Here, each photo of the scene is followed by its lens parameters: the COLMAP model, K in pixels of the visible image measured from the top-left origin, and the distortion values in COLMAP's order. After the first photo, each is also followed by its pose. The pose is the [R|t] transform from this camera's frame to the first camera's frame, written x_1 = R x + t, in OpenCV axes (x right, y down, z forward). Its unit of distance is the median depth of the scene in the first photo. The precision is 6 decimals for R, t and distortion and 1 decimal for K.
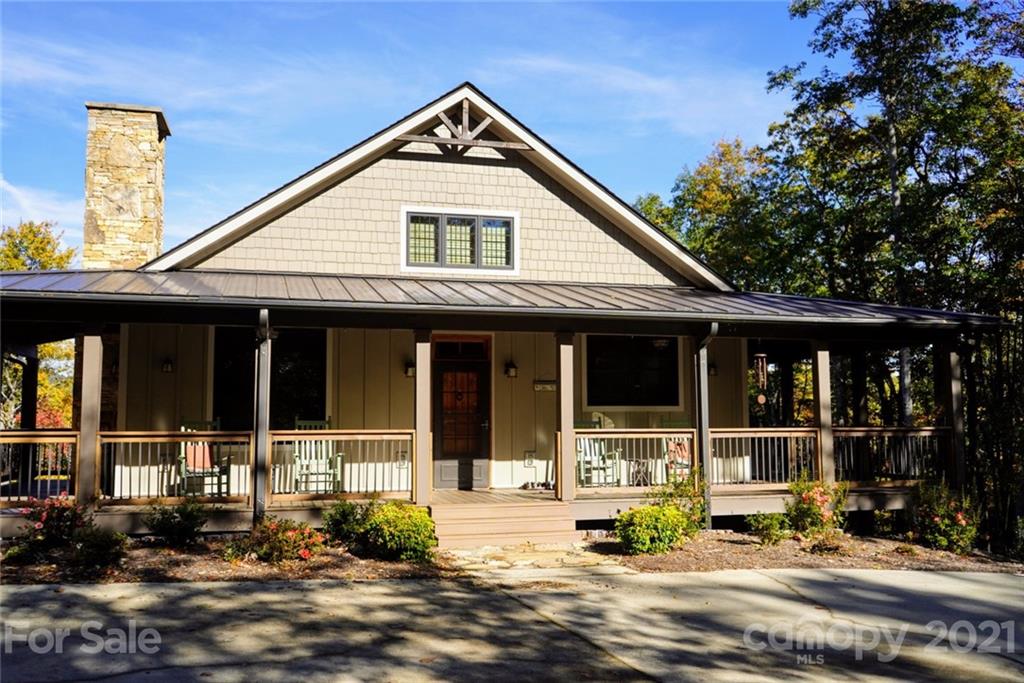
lens RADIAL K [[891.9, 0, 511.7], [0, 891.9, 341.8], [0, 0, 1]] dist [-0.010124, -0.000022]
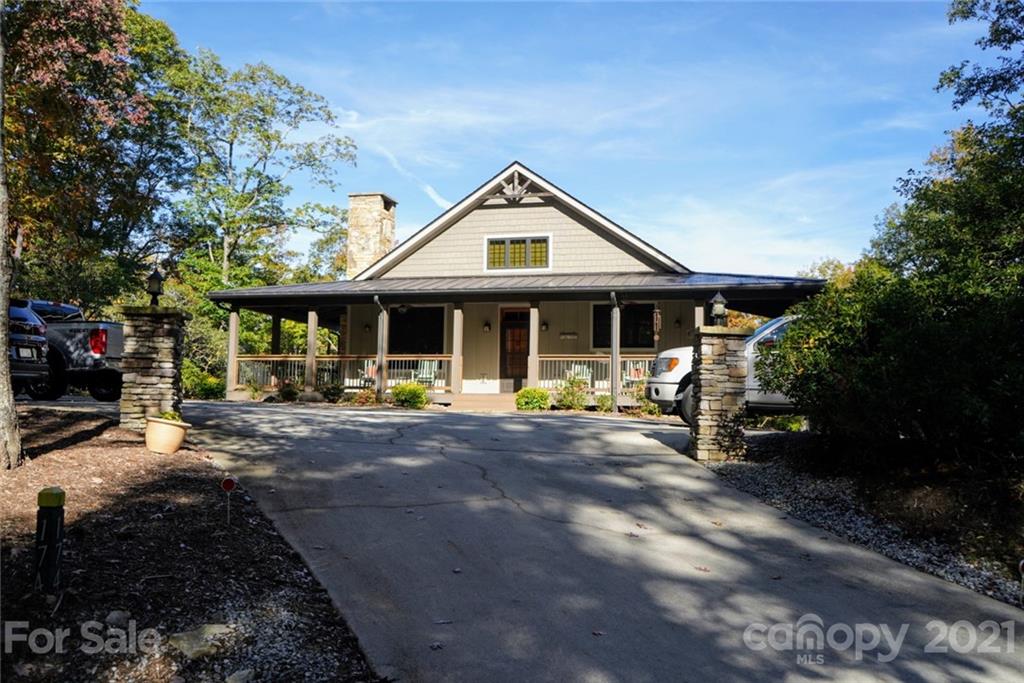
lens RADIAL K [[891.9, 0, 512.2], [0, 891.9, 341.9], [0, 0, 1]] dist [-0.010124, -0.000022]
pose [[0.875534, -0.023130, -0.482603, 0.760374], [0.022190, 0.999724, -0.007658, 0.071585], [0.482647, -0.004004, 0.875806, -0.513738]]
